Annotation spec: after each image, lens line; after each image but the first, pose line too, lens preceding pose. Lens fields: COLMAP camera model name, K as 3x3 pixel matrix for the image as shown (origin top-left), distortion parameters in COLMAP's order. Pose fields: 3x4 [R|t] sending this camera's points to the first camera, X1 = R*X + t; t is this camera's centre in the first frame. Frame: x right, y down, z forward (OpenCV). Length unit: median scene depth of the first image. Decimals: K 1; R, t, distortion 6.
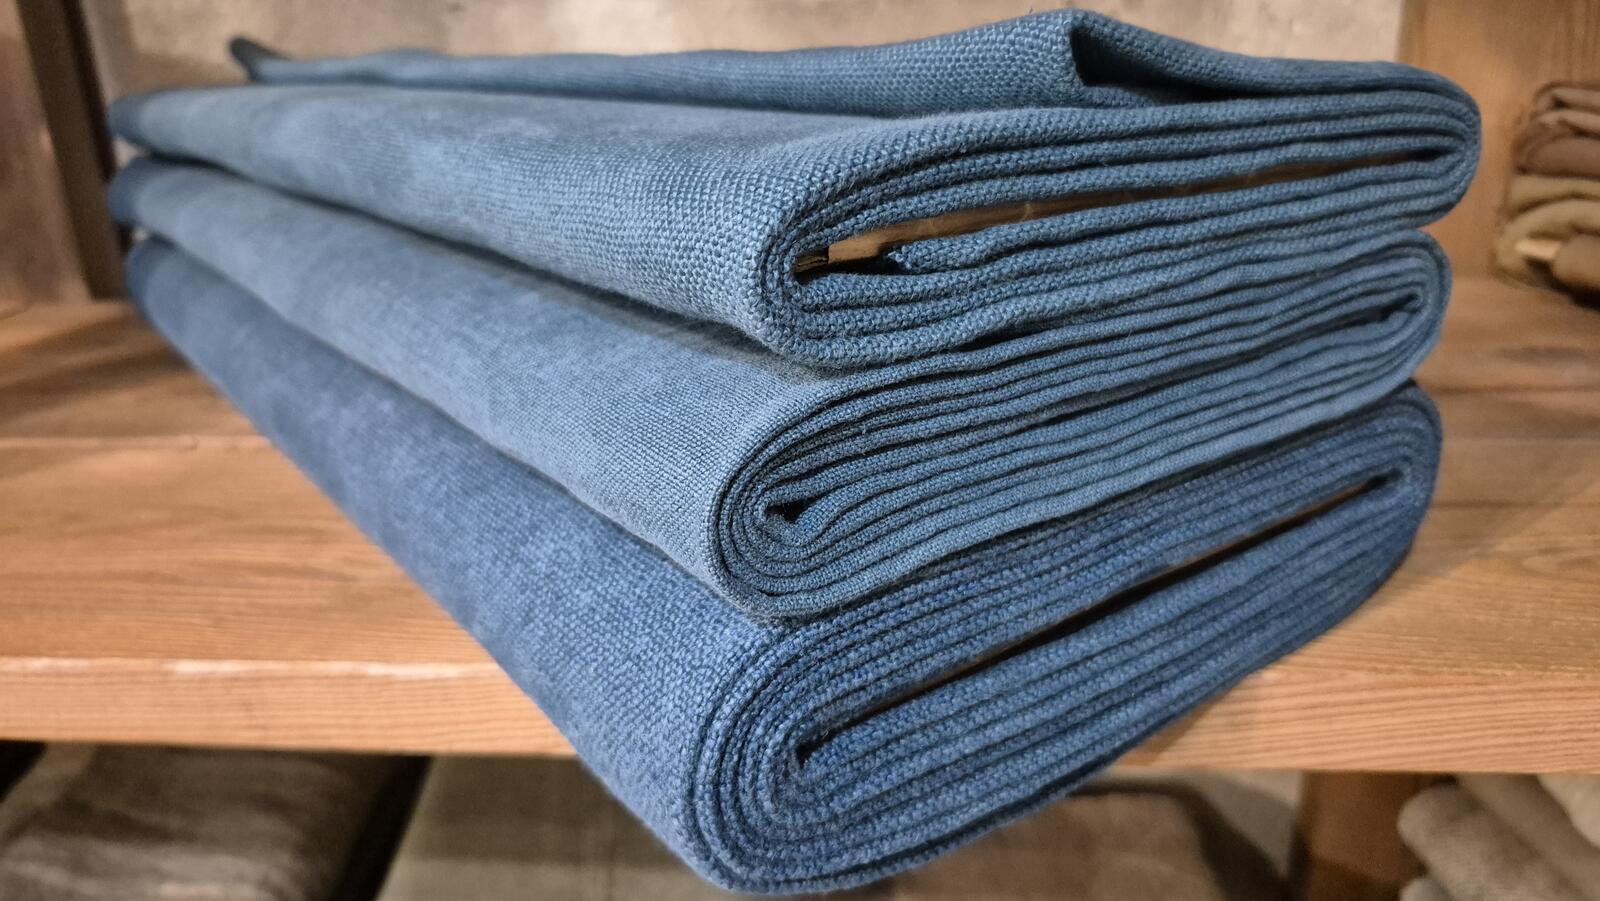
lens RADIAL K [[1196.3, 0, 785.3], [0, 1196.3, 453.6], [0, 0, 1]] dist [-0.054229, 0.026070]
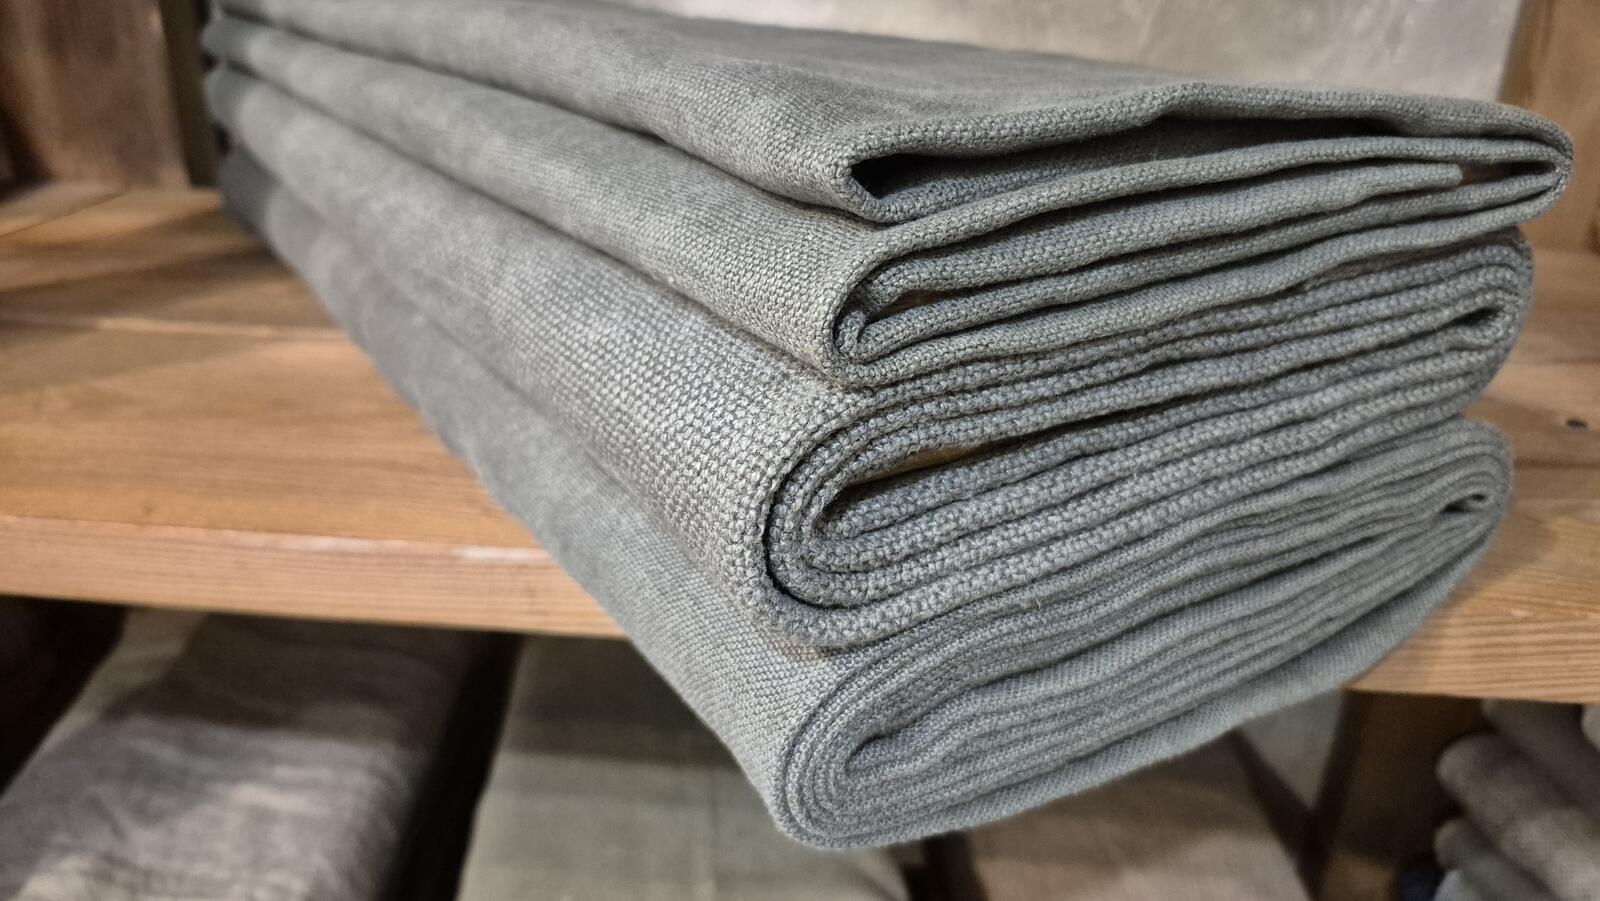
lens RADIAL K [[1181.5, 0, 790.1], [0, 1181.5, 459.2], [0, 0, 1]] dist [-0.000664, -0.032331]
pose [[0.998013, 0.057030, 0.026790, -0.194611], [-0.058607, 0.996333, 0.062343, 0.012441], [-0.023136, -0.063790, 0.997695, -0.034225]]
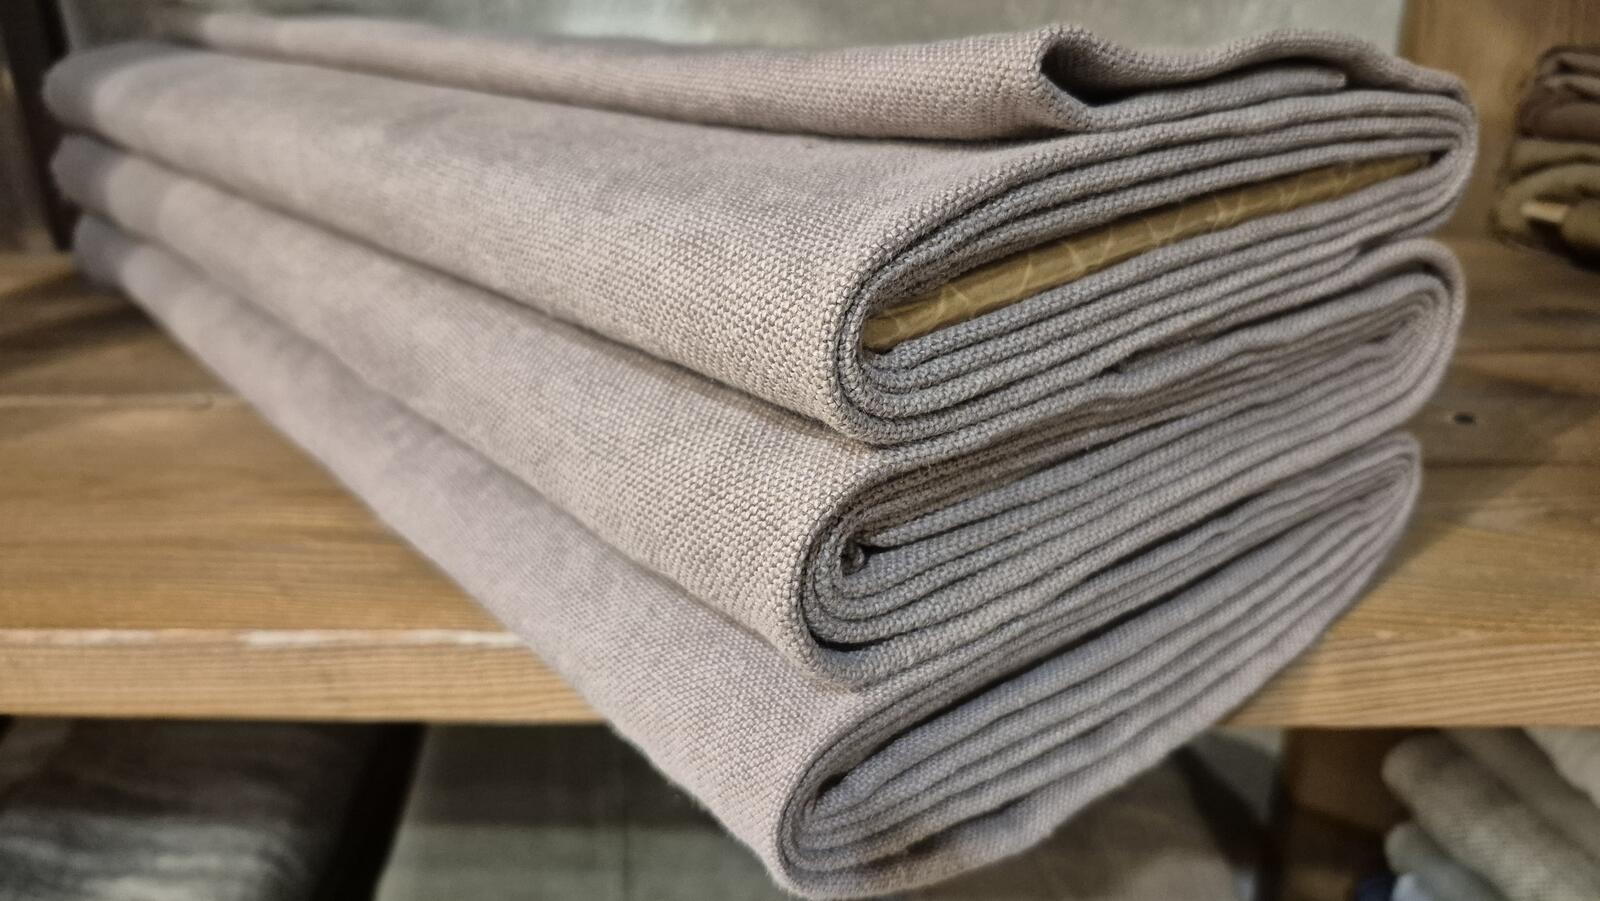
lens RADIAL K [[1196.2, 0, 794.9], [0, 1196.2, 447.9], [0, 0, 1]] dist [-0.034021, -0.002528]
pose [[0.998295, -0.001587, 0.058356, -0.099028], [-0.000276, 0.999491, 0.031899, -0.002169], [-0.058377, -0.031861, 0.997786, 0.017171]]
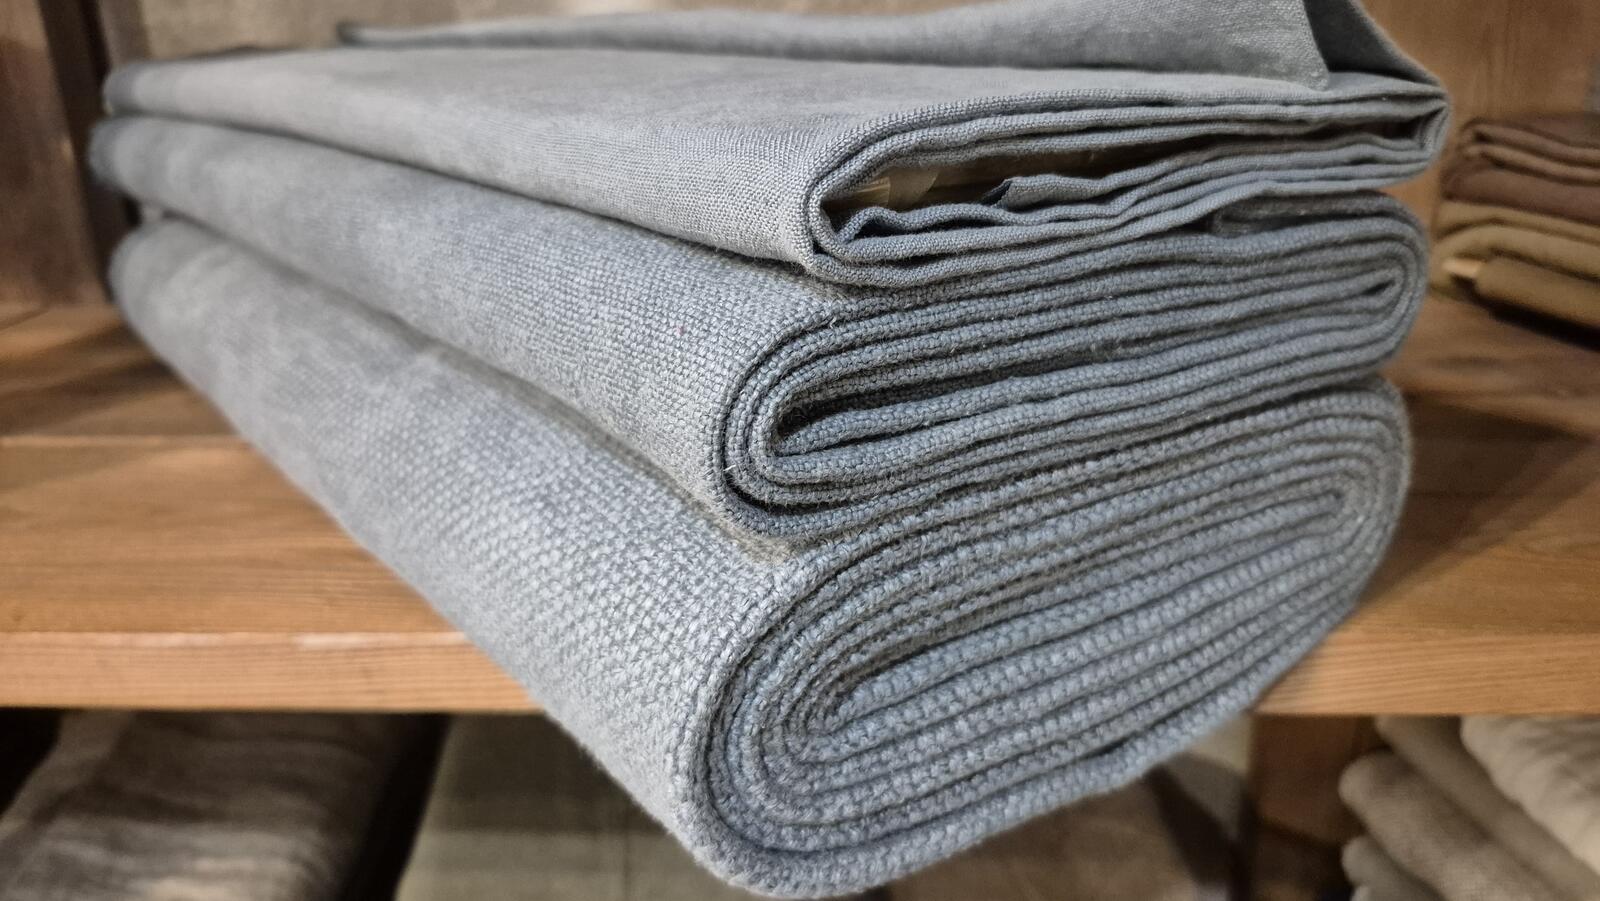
lens RADIAL K [[1180.6, 0, 800.0], [0, 1180.6, 450.5], [0, 0, 1]] dist [-0.030430, 0.000033]
pose [[0.998545, -0.000454, 0.053916, -0.073981], [0.000404, 0.999999, 0.000943, -0.001796], [-0.053916, -0.000920, 0.998545, -0.115925]]
